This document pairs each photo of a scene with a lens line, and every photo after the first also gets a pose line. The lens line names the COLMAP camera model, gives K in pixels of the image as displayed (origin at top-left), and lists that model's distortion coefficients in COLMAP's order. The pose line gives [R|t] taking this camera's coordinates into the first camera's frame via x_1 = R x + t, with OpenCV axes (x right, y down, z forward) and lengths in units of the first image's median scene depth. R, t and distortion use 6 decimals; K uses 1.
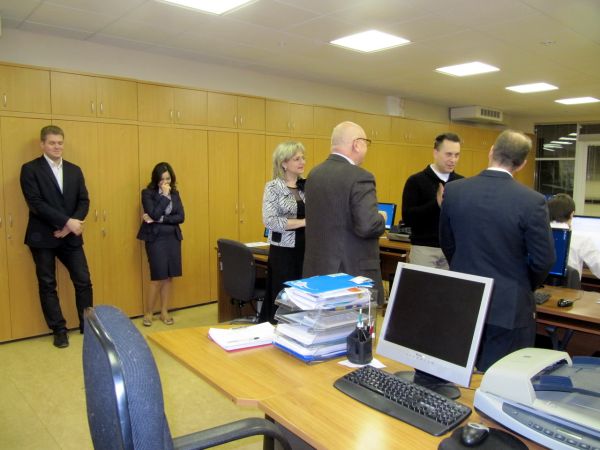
lens RADIAL K [[493.2, 0, 294.9], [0, 493.2, 226.7], [0, 0, 1]] dist [-0.035686, -0.000645]
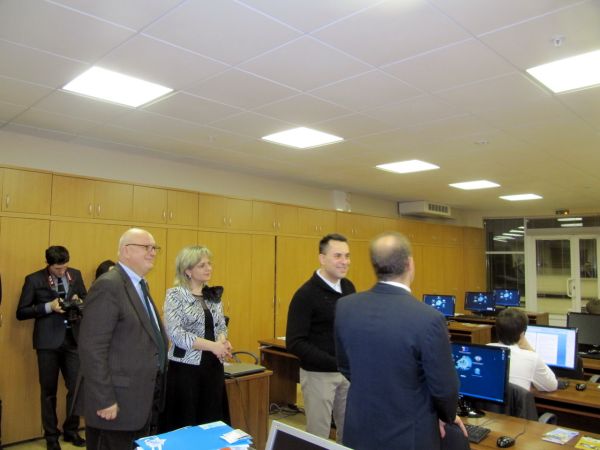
lens RADIAL K [[493.2, 0, 294.9], [0, 493.2, 226.7], [0, 0, 1]] dist [-0.035686, -0.000645]
pose [[0.997370, 0.011561, 0.071554, 0.166569], [0.001269, 0.984261, -0.176717, -0.078855], [-0.072471, 0.176343, 0.981657, 0.181622]]
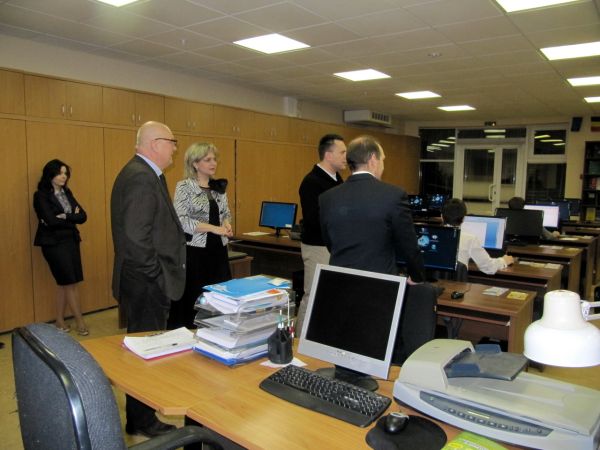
lens RADIAL K [[493.2, 0, 294.9], [0, 493.2, 226.7], [0, 0, 1]] dist [-0.035686, -0.000645]
pose [[0.977282, -0.013893, 0.211486, -0.049449], [0.012982, 0.999900, 0.005693, -0.012230], [-0.211544, -0.002818, 0.977364, -0.010970]]
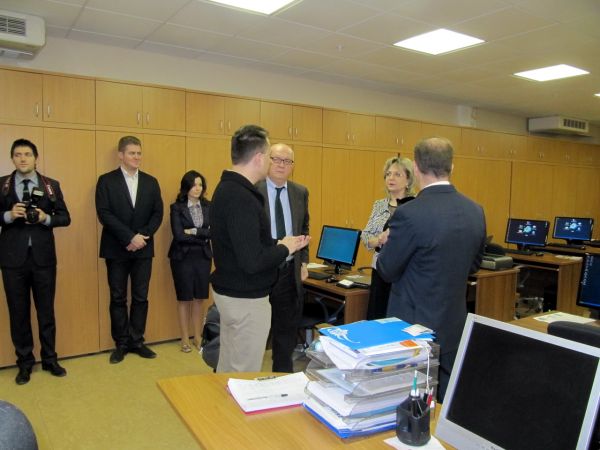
lens RADIAL K [[495.3, 0, 297.0], [0, 495.3, 232.5], [0, 0, 1]] dist [-0.036110, 0.003793]
pose [[0.991826, 0.020392, -0.125961, 0.040107], [-0.022422, 0.999640, -0.014722, -0.029896], [0.125616, 0.017426, 0.991926, 0.203567]]
